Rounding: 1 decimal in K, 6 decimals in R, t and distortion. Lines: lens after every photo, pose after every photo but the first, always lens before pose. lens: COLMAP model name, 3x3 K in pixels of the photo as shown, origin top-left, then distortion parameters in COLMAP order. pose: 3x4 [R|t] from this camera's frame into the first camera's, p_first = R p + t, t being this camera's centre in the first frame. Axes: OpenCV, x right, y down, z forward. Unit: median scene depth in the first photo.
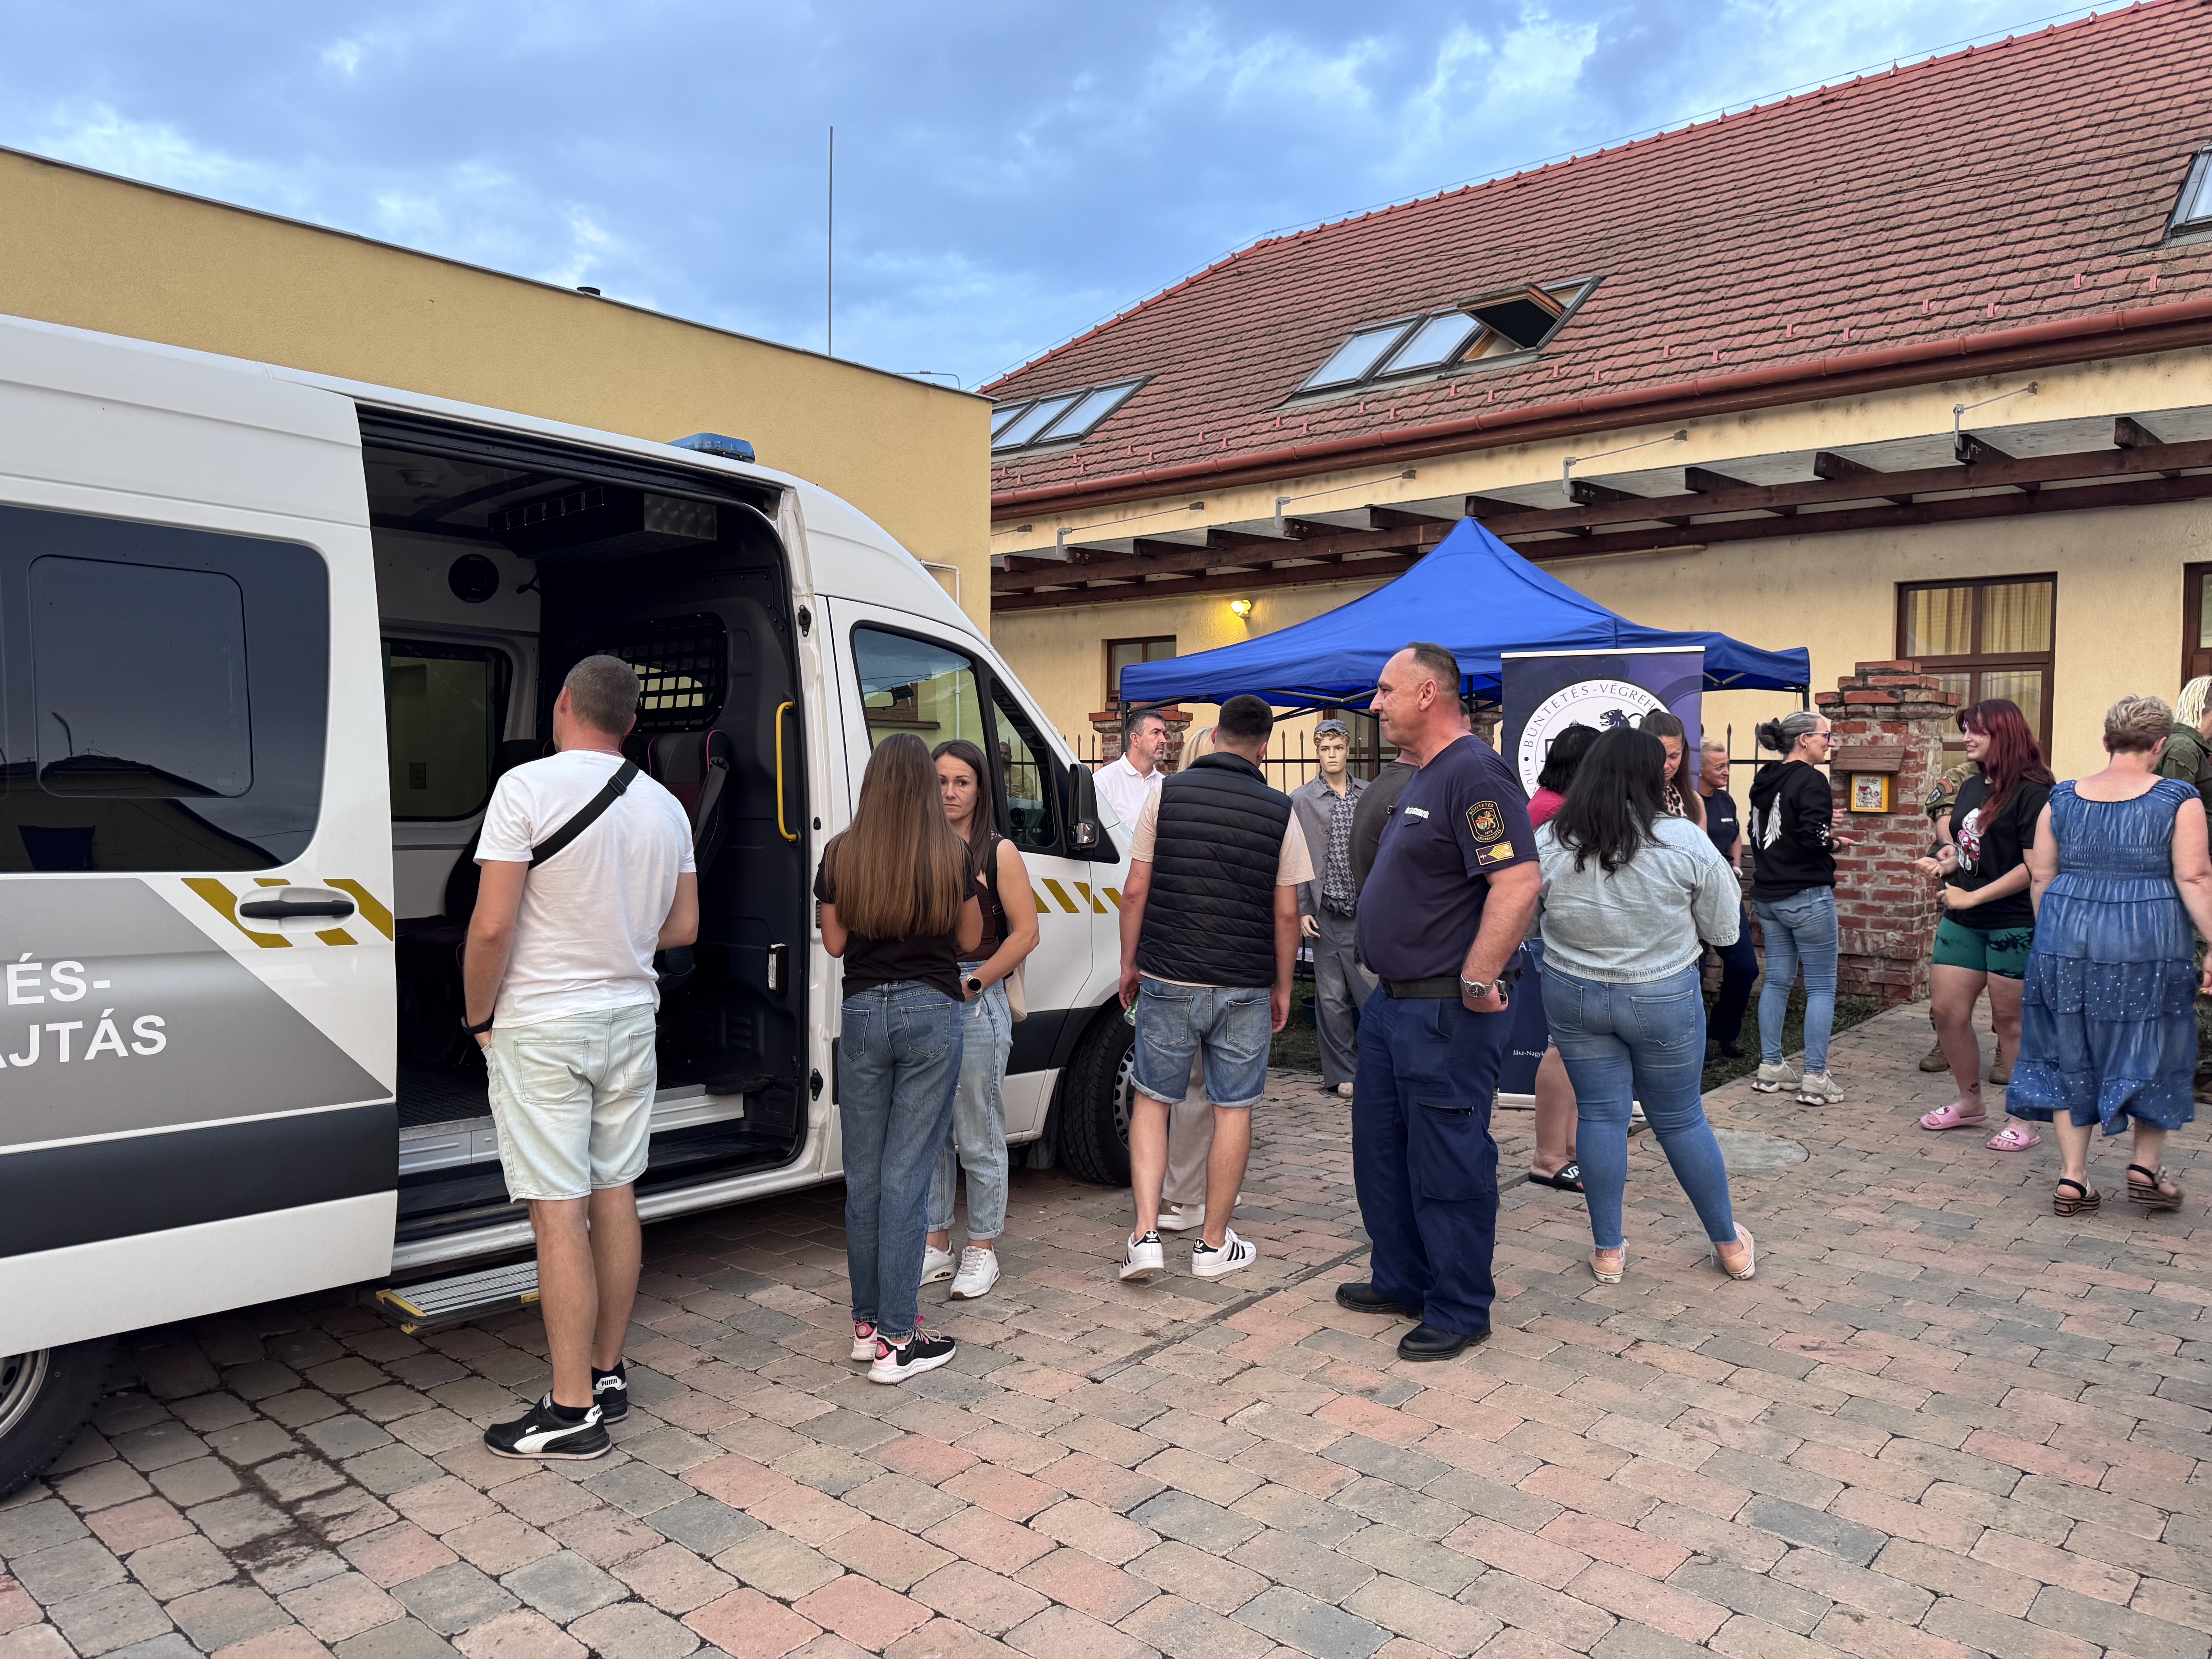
lens RADIAL K [[1578.1, 0, 1106.4], [0, 1578.1, 835.0], [0, 0, 1]] dist [-0.003416, -0.000674]
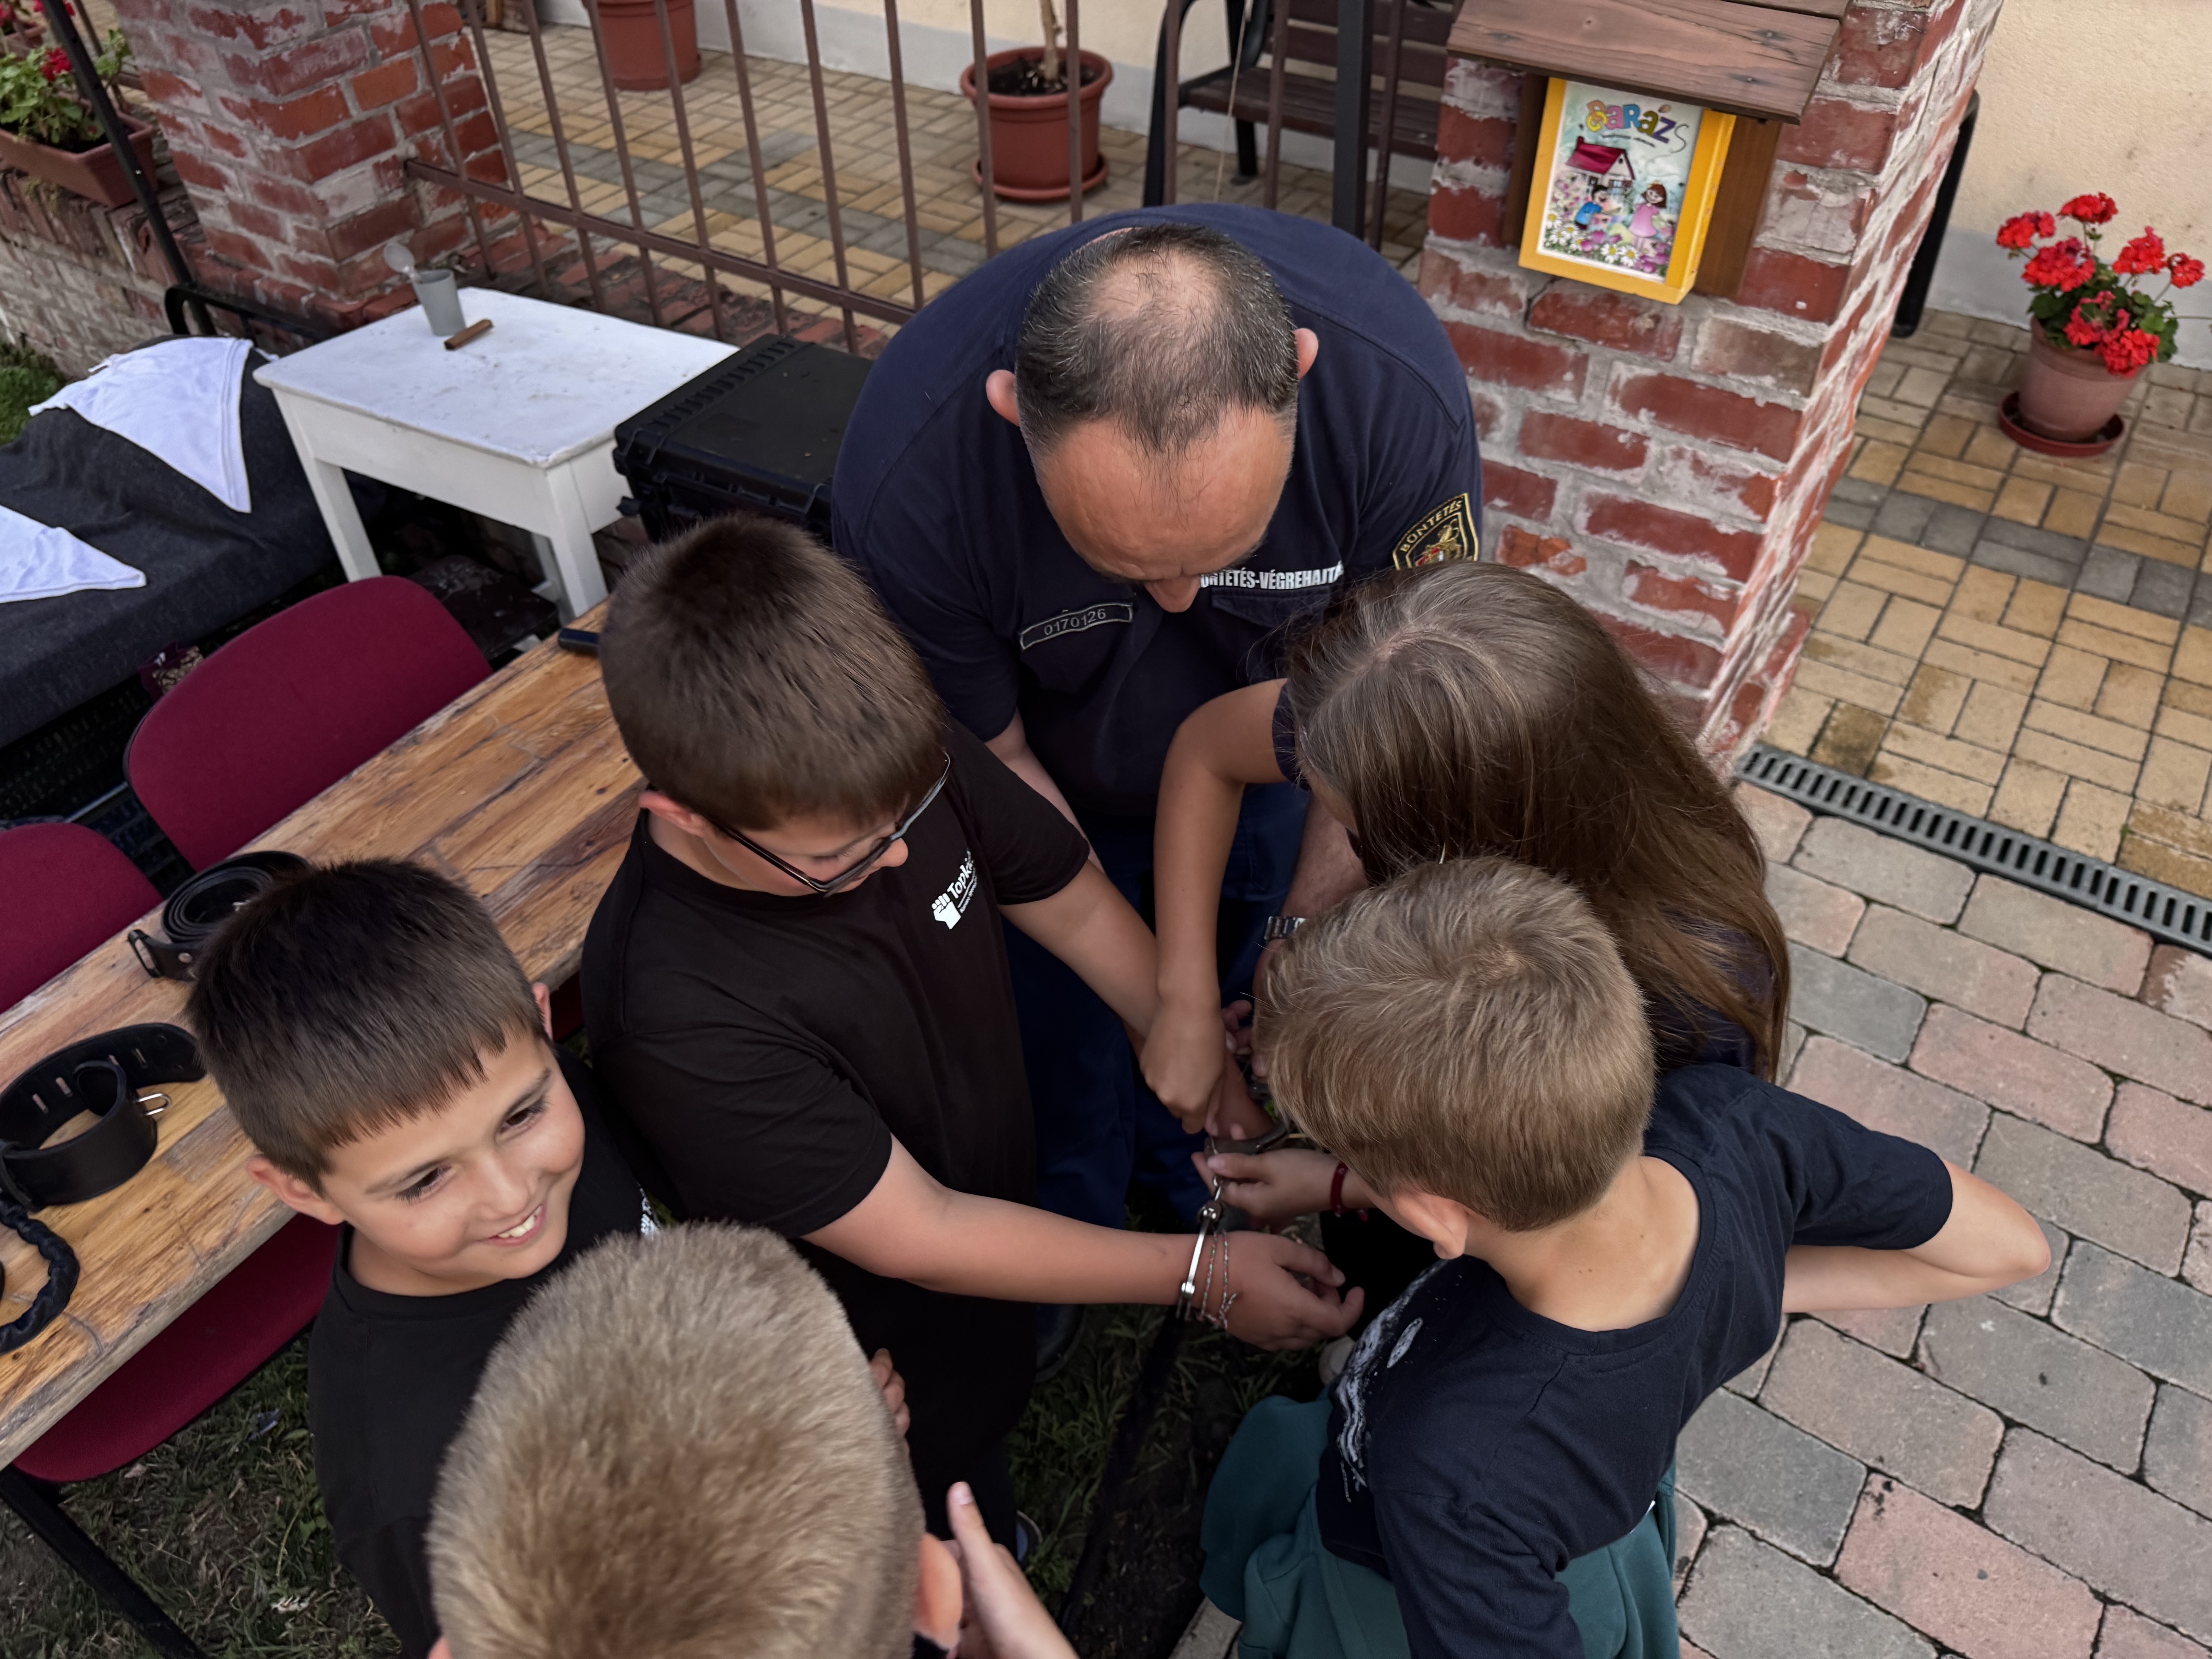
lens RADIAL K [[1578.1, 0, 1106.1], [0, 1578.1, 828.6], [0, 0, 1]] dist [-0.003416, -0.000674]
pose [[0.988519, -0.120077, 0.091715, 0.398440], [0.029372, 0.748126, 0.662907, -0.094795], [-0.148214, -0.652602, 0.743063, 0.823083]]
